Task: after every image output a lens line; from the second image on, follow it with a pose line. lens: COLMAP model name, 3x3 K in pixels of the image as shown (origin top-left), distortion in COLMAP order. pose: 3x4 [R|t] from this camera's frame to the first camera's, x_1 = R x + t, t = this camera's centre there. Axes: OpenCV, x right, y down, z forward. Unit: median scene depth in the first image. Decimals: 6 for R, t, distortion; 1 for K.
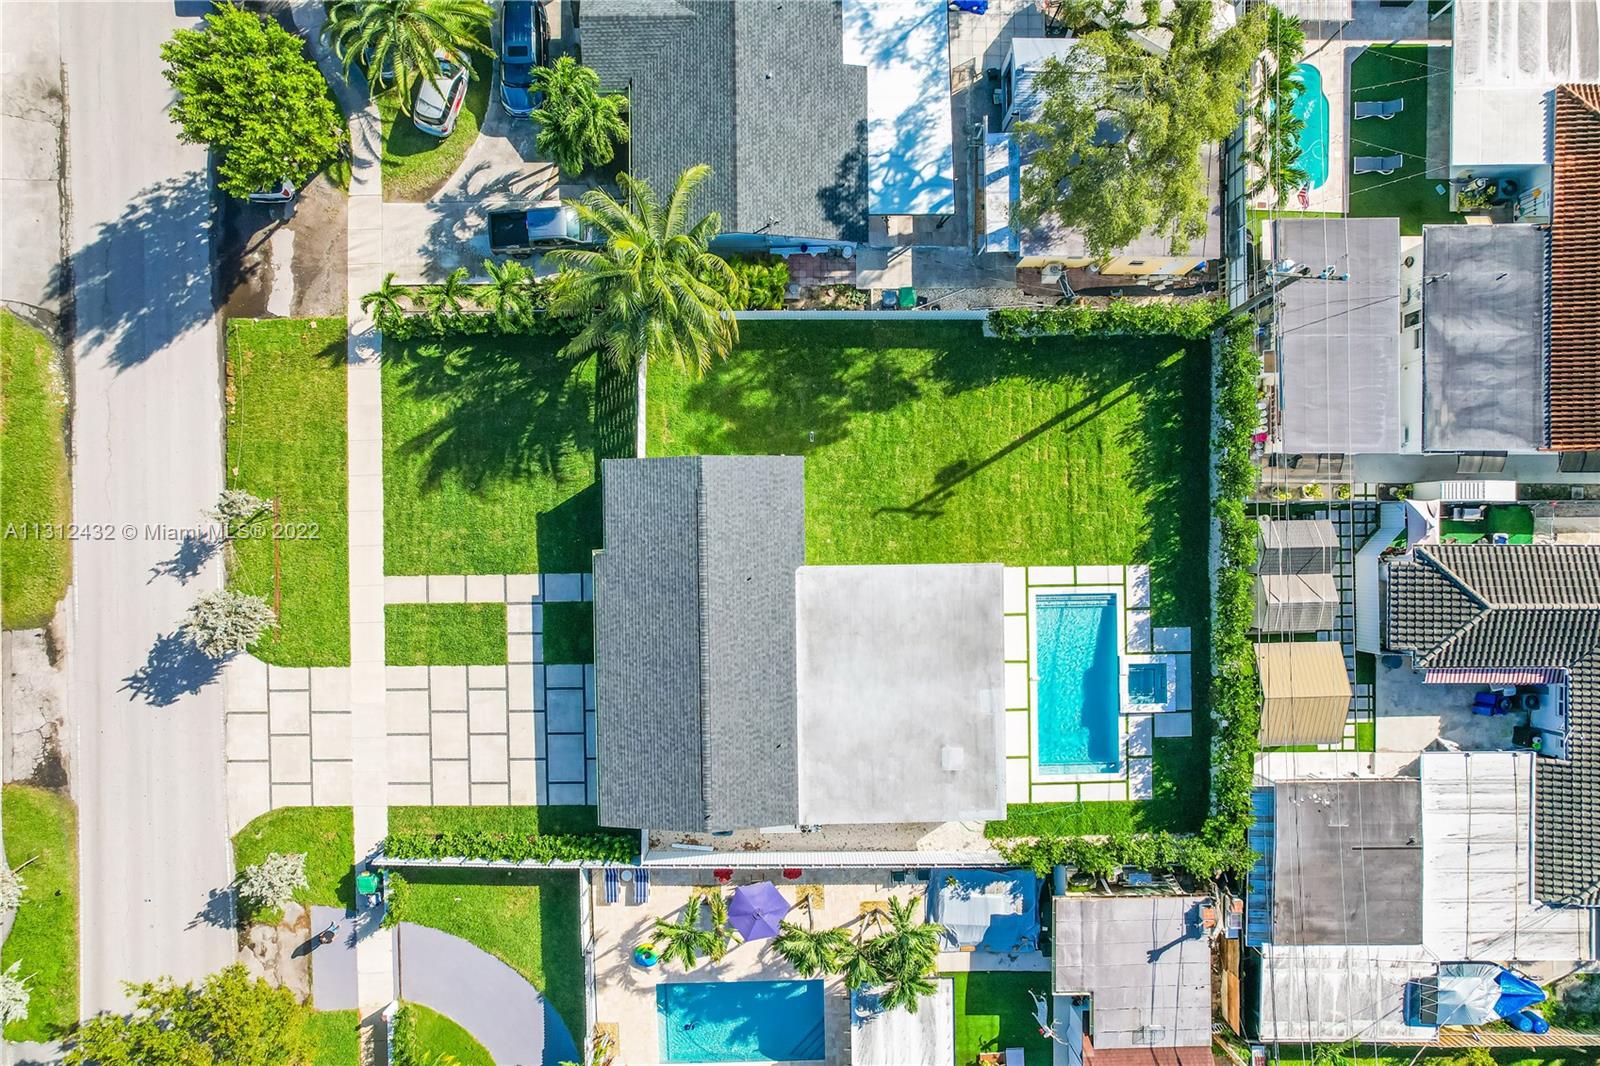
lens RADIAL K [[1056.1, 0, 774.1], [0, 1056.1, 537.3], [0, 0, 1]] dist [-0.062870, 0.062356]
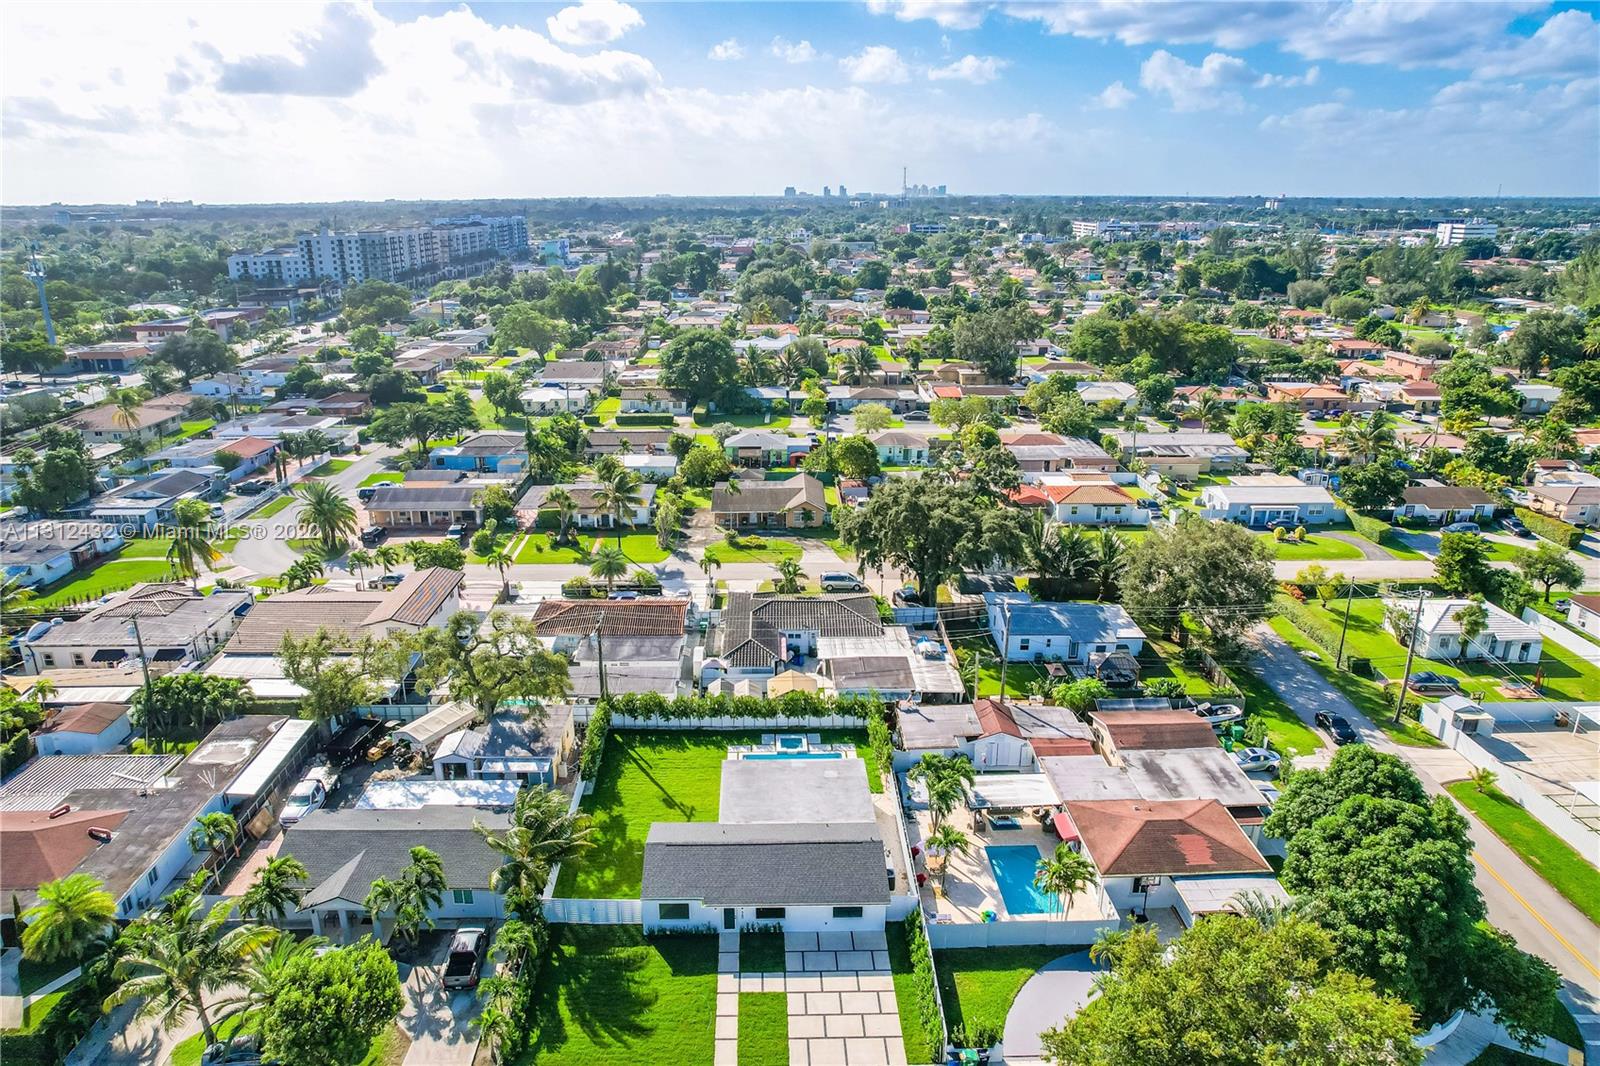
lens RADIAL K [[1056.1, 0, 774.1], [0, 1056.1, 537.3], [0, 0, 1]] dist [-0.062870, 0.062356]
pose [[-0.004010, -0.329313, 0.944212, -1.295889], [0.999952, -0.009786, 0.000834, 0.110929], [0.008966, 0.944170, 0.329336, 0.038738]]
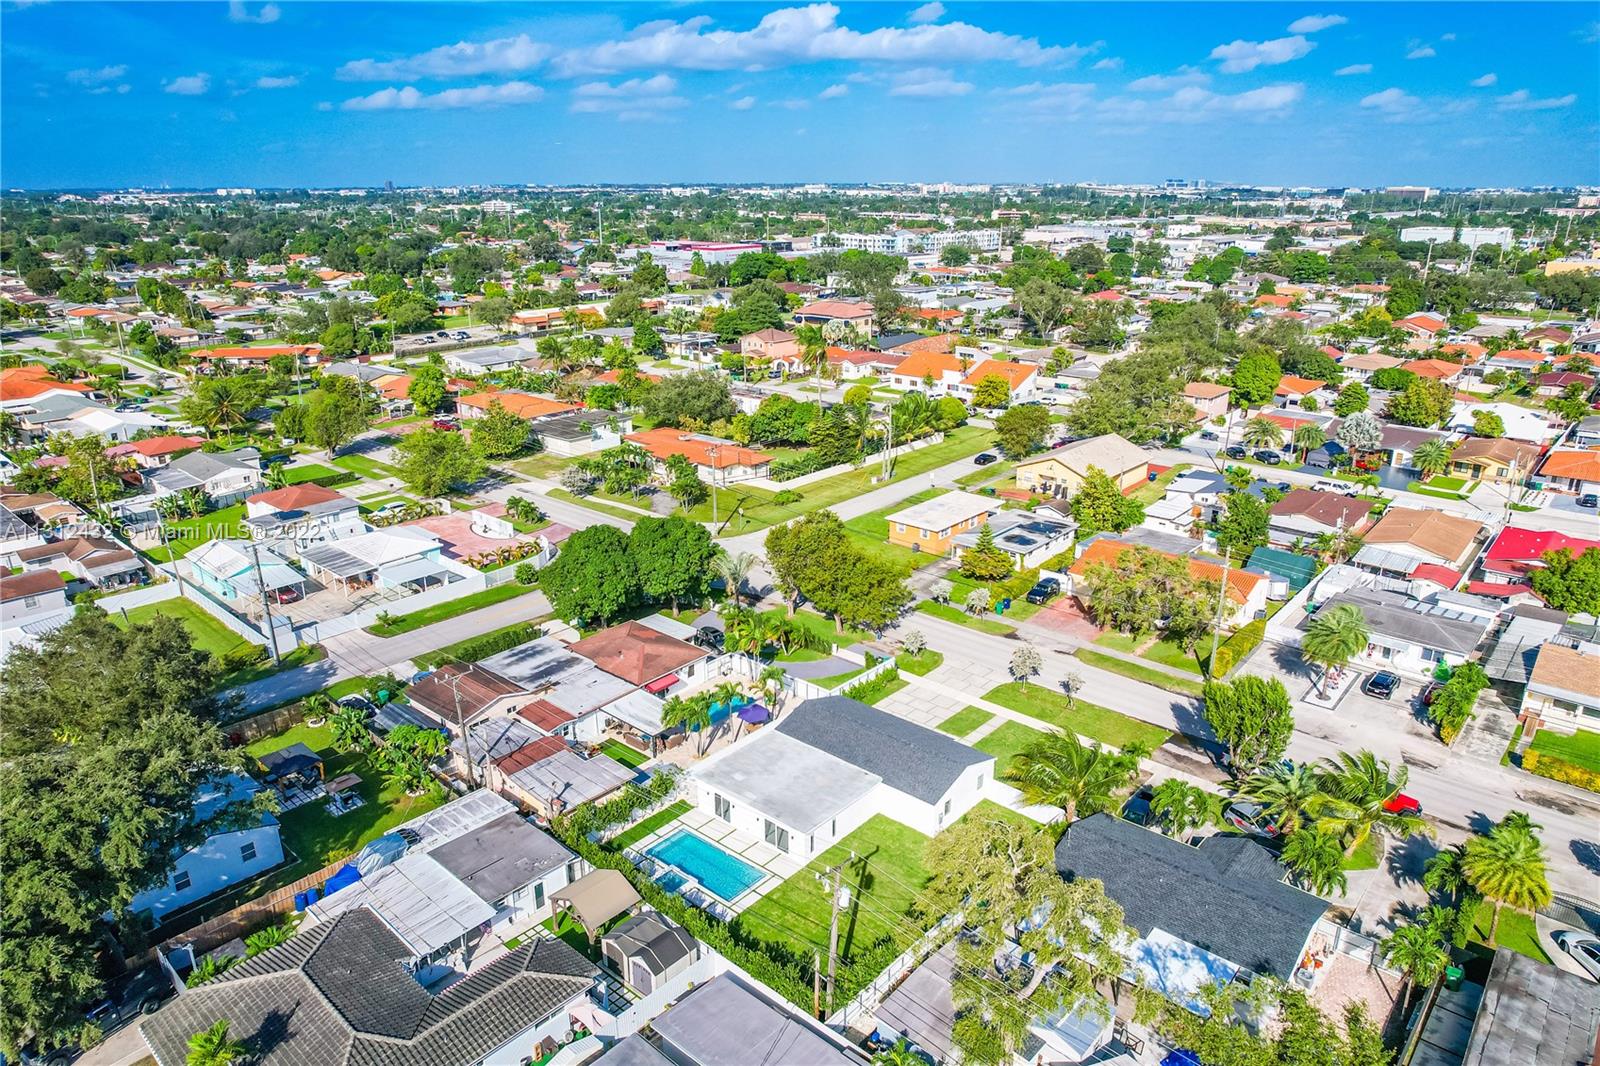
lens RADIAL K [[1032.1, 0, 800.0], [0, 1032.1, 533.0], [0, 0, 1]] dist [-0.064865, 0.063621]
pose [[-0.672586, 0.227043, -0.704329, 1.130609], [-0.739922, -0.221687, 0.635114, -0.793827], [-0.011942, 0.948318, 0.317098, 0.087327]]
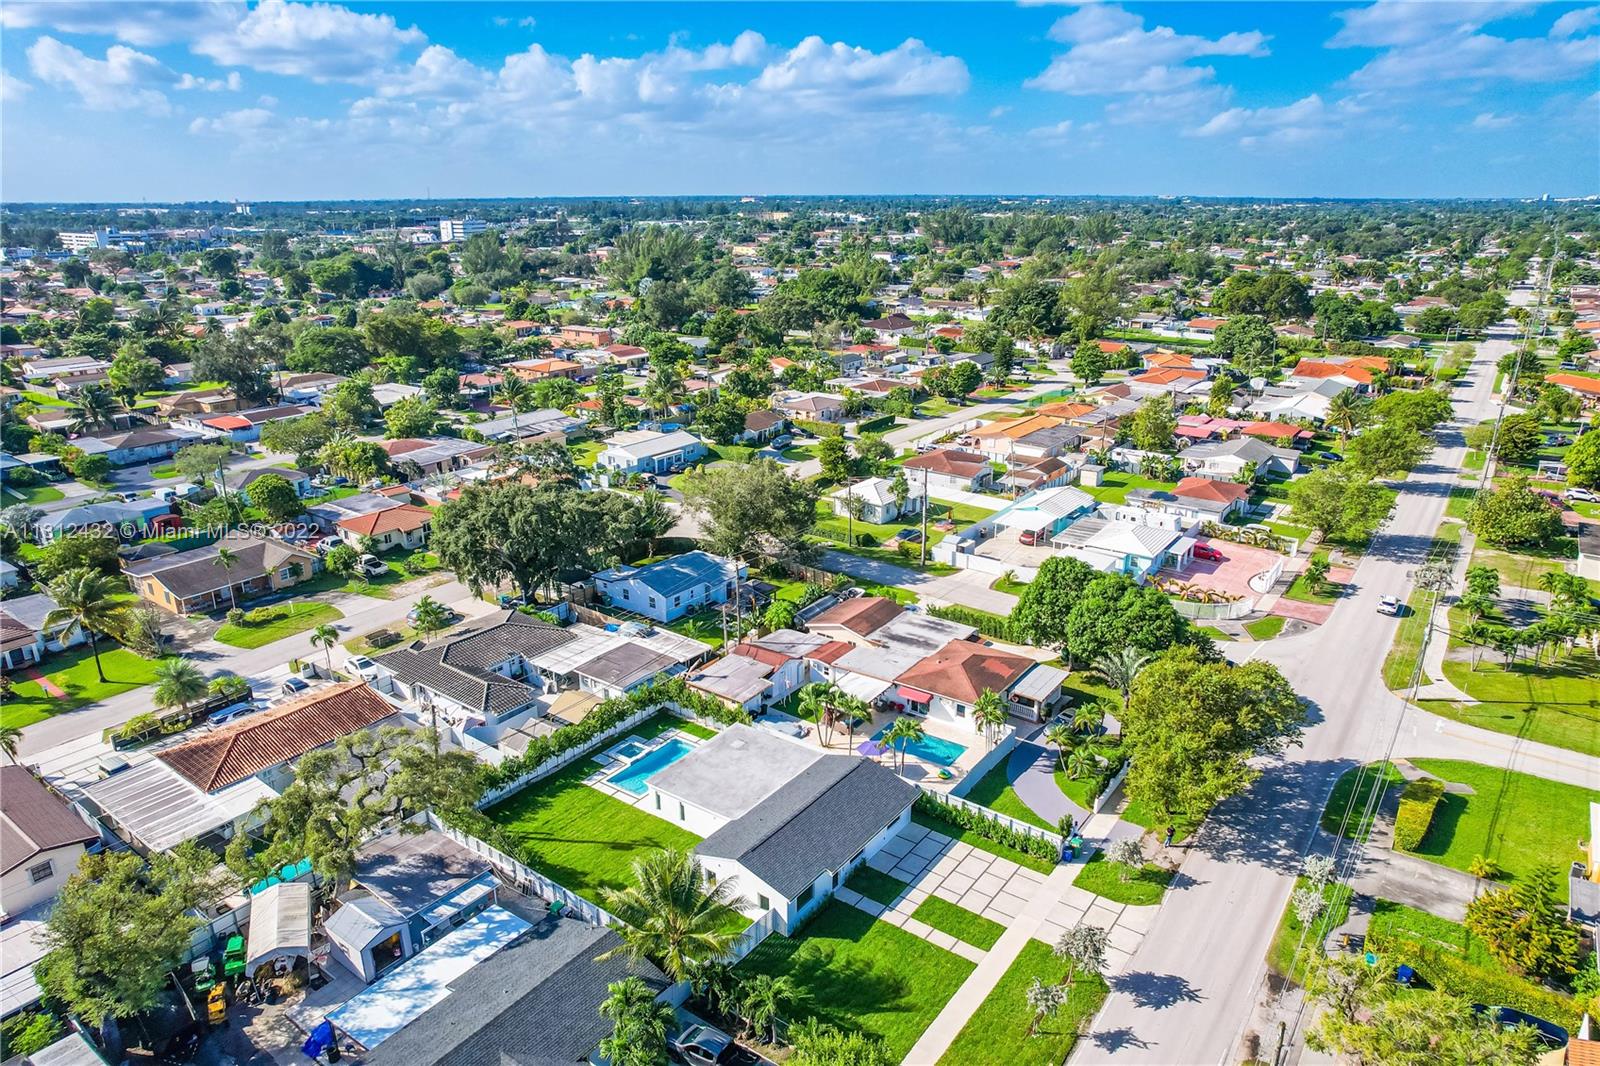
lens RADIAL K [[1032.1, 0, 800.0], [0, 1032.1, 533.0], [0, 0, 1]] dist [-0.064865, 0.063621]
pose [[-0.801623, -0.202173, 0.562606, -0.811786], [0.597796, -0.261065, 0.757948, -0.943150], [-0.006360, 0.943913, 0.330134, 0.051521]]
